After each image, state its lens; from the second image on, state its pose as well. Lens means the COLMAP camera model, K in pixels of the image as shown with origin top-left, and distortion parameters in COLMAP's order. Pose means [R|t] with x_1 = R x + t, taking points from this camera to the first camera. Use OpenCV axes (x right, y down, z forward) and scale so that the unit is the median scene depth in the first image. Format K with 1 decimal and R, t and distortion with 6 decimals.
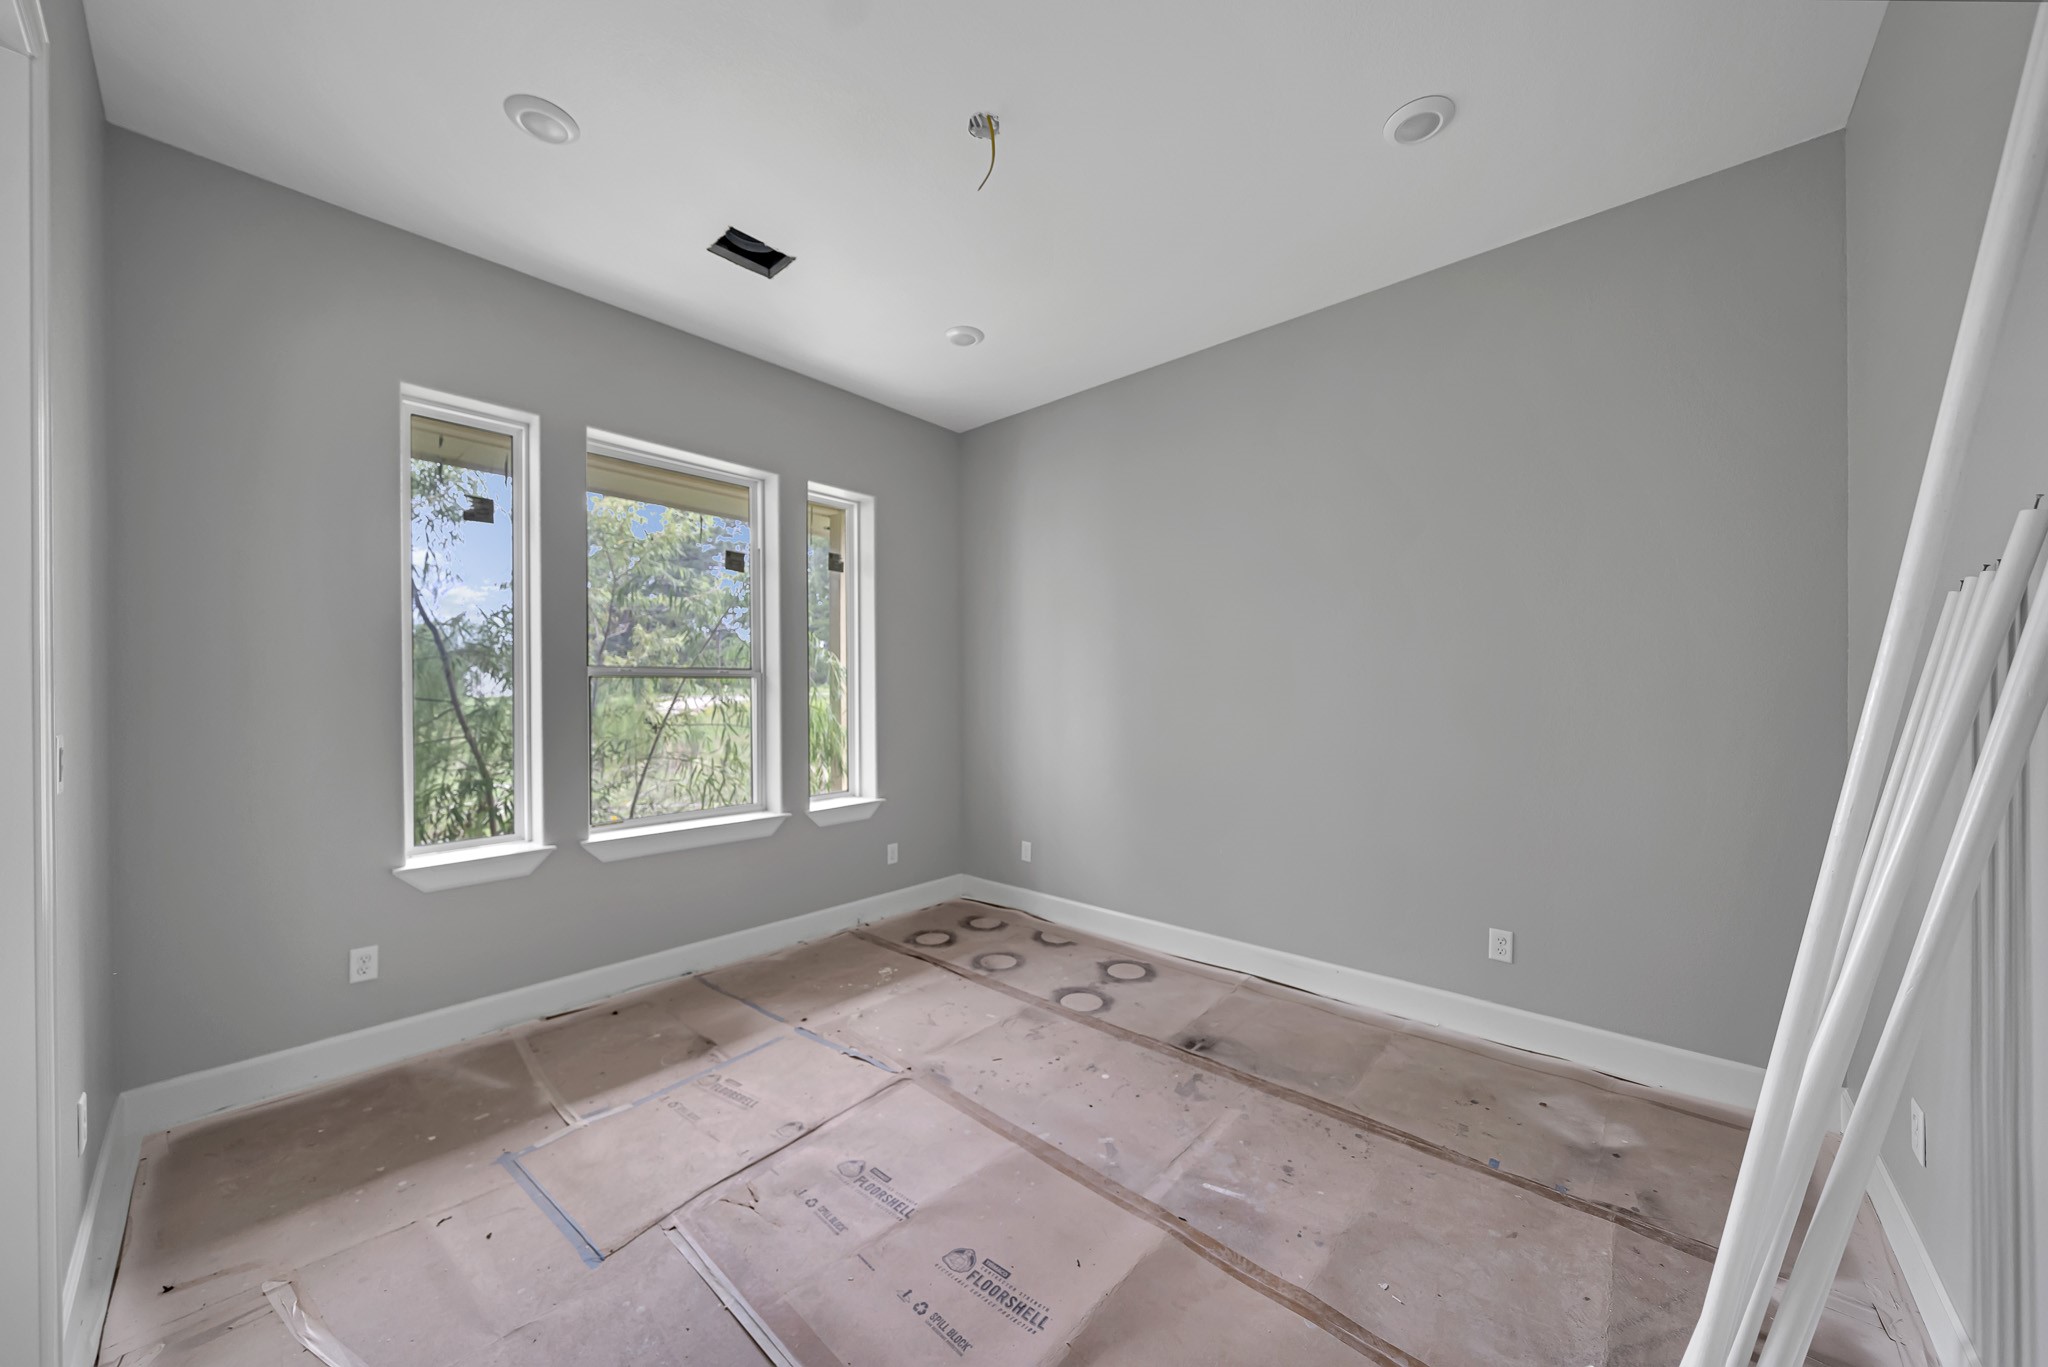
lens RADIAL K [[710.1, 0, 1027.4], [0, 710.1, 687.0], [0, 0, 1]] dist [-0.007405, 0.000471]
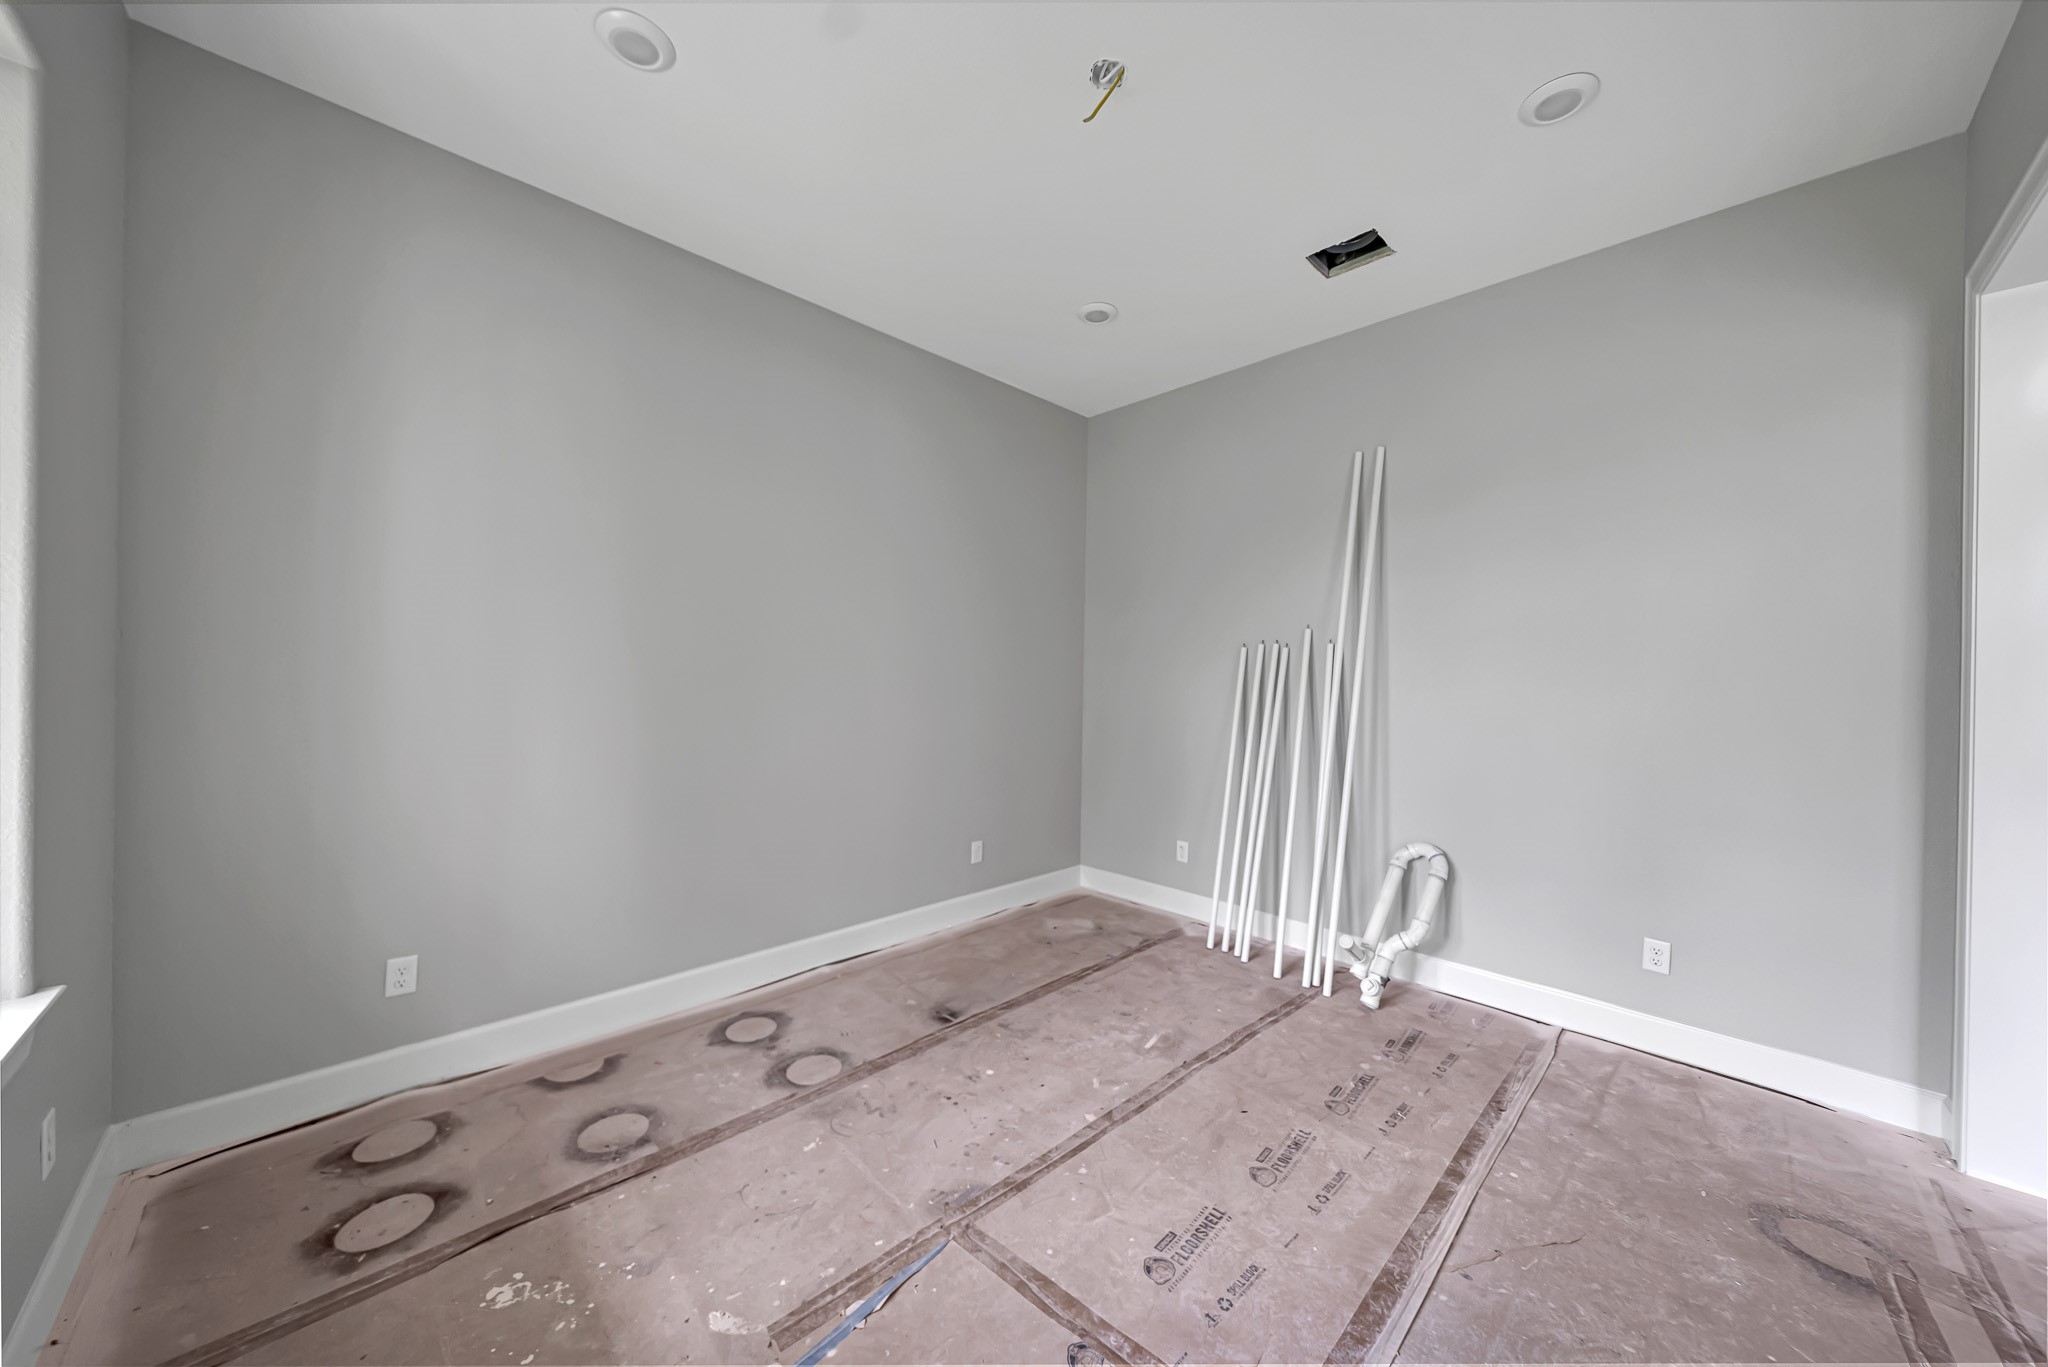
lens RADIAL K [[696.4, 0, 1028.6], [0, 696.4, 681.6], [0, 0, 1]] dist [-0.007100, 0.000459]
pose [[0.069710, -0.002719, 0.997564, -0.700792], [-0.019584, 0.999800, 0.004094, 0.004982], [-0.997375, -0.019822, 0.069643, 0.742198]]
